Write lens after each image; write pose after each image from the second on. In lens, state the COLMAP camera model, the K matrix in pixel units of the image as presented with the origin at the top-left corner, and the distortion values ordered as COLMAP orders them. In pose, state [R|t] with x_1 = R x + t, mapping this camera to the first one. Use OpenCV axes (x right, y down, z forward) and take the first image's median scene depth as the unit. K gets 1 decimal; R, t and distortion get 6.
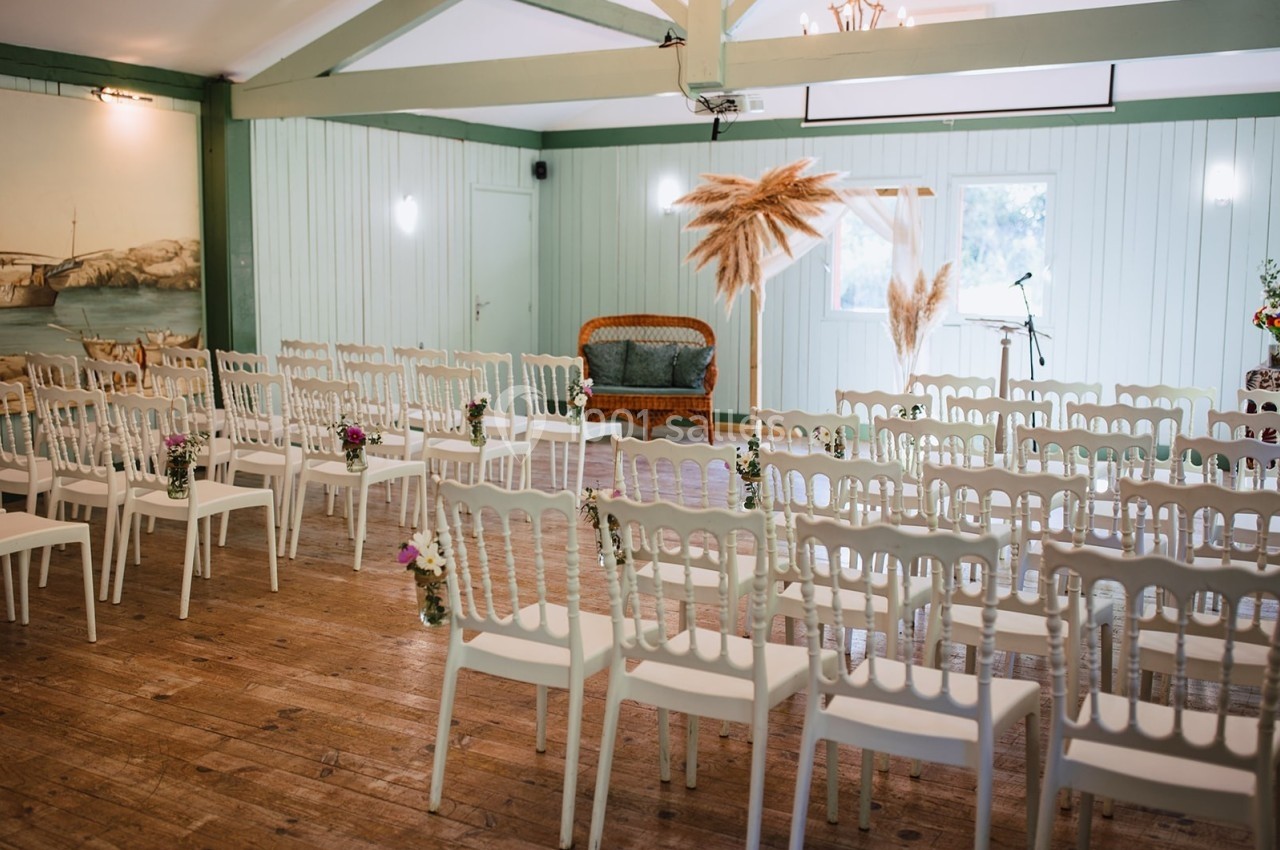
lens RADIAL K [[1345.3, 0, 638.3], [0, 1345.3, 445.1], [0, 0, 1]] dist [0.012505, 0.008800]
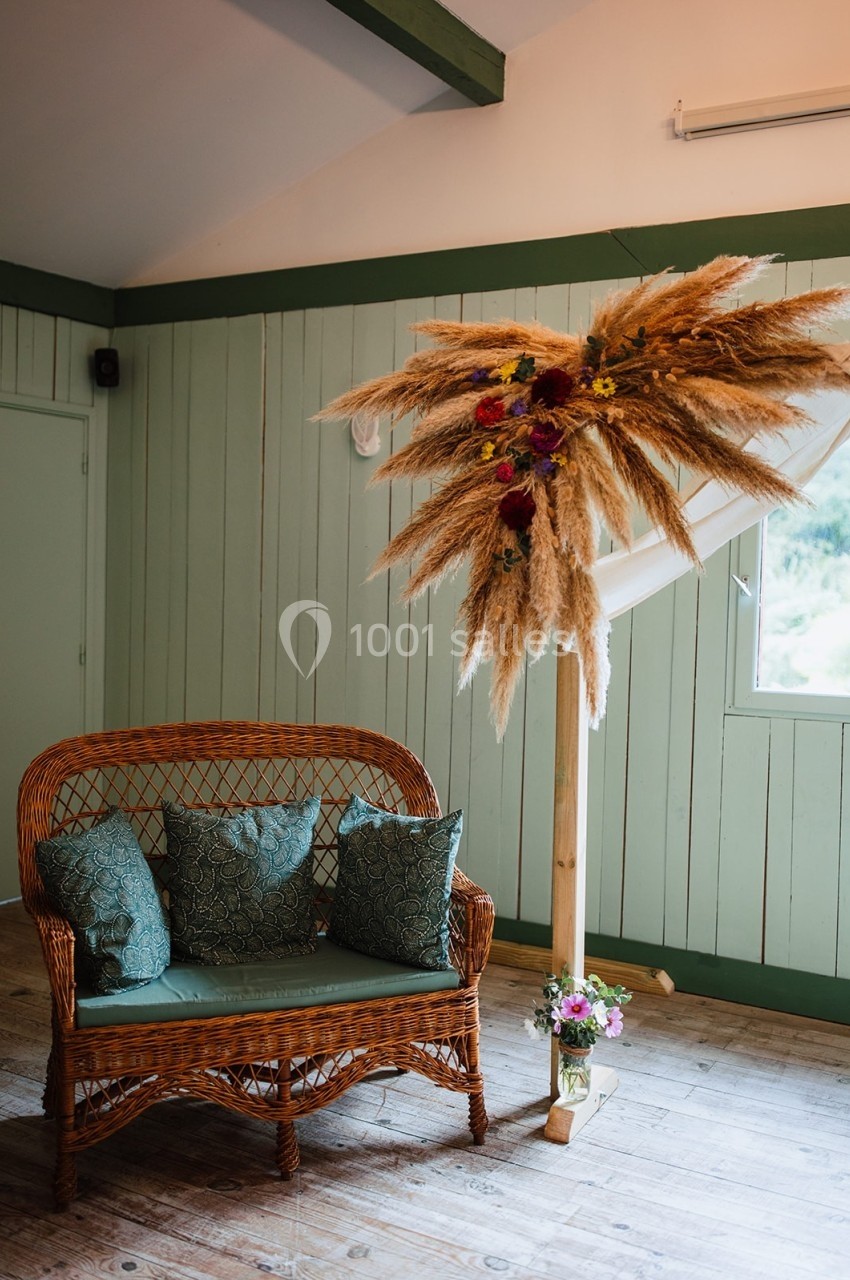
lens RADIAL K [[1345.3, 0, 425.0], [0, 1345.3, 640.0], [0, 0, 1]] dist [0.012505, 0.008800]
pose [[0.999923, 0.011431, 0.004870, 0.047899], [-0.011026, 0.997021, -0.076335, -0.093094], [-0.005729, 0.076276, 0.997070, 0.672458]]
